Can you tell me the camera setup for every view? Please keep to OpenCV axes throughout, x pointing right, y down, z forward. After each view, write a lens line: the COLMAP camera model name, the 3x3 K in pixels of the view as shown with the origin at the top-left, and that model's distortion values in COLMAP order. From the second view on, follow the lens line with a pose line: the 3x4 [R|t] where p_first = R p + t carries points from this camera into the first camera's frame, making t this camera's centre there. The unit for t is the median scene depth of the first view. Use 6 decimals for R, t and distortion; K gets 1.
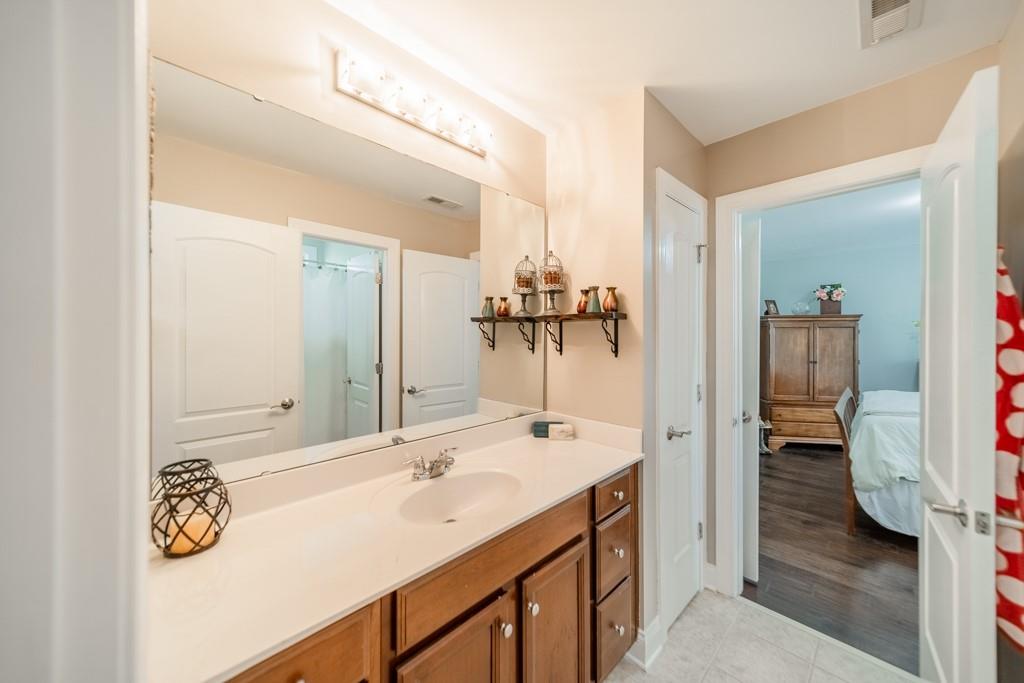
lens RADIAL K [[372.0, 0, 515.6], [0, 372.0, 335.7], [0, 0, 1]] dist [0.001065, 0.000025]
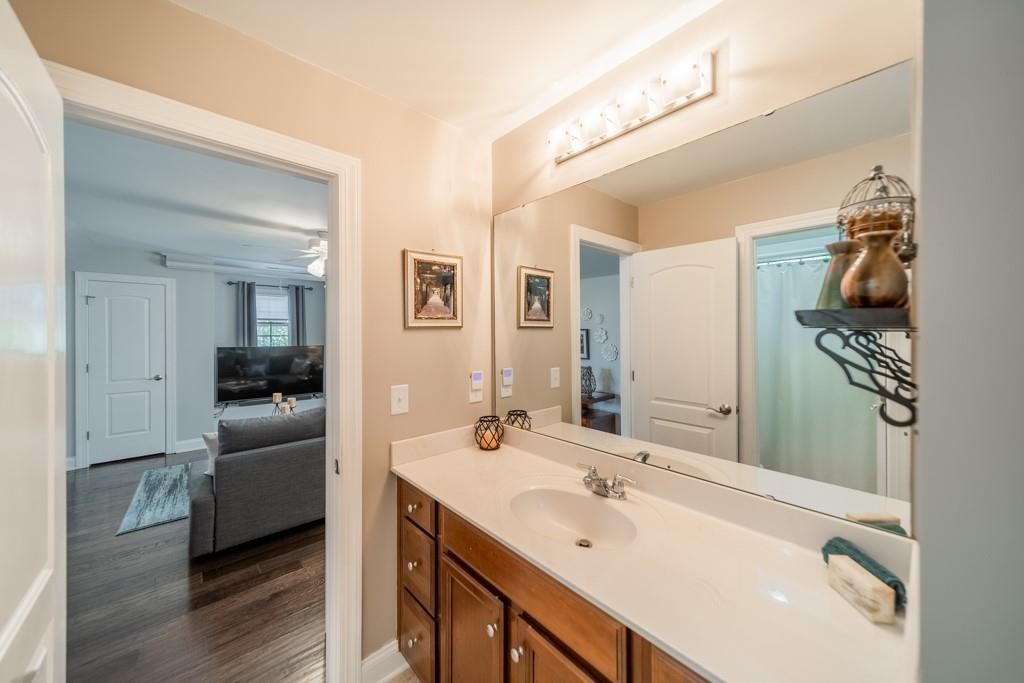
lens RADIAL K [[368.2, 0, 506.8], [0, 368.2, 335.7], [0, 0, 1]] dist [0.005879, 0.000108]
pose [[-0.084872, 0.007868, -0.996361, 1.611231], [-0.000443, 0.999968, 0.007934, -0.100283], [0.996392, 0.001115, -0.084866, 1.752888]]
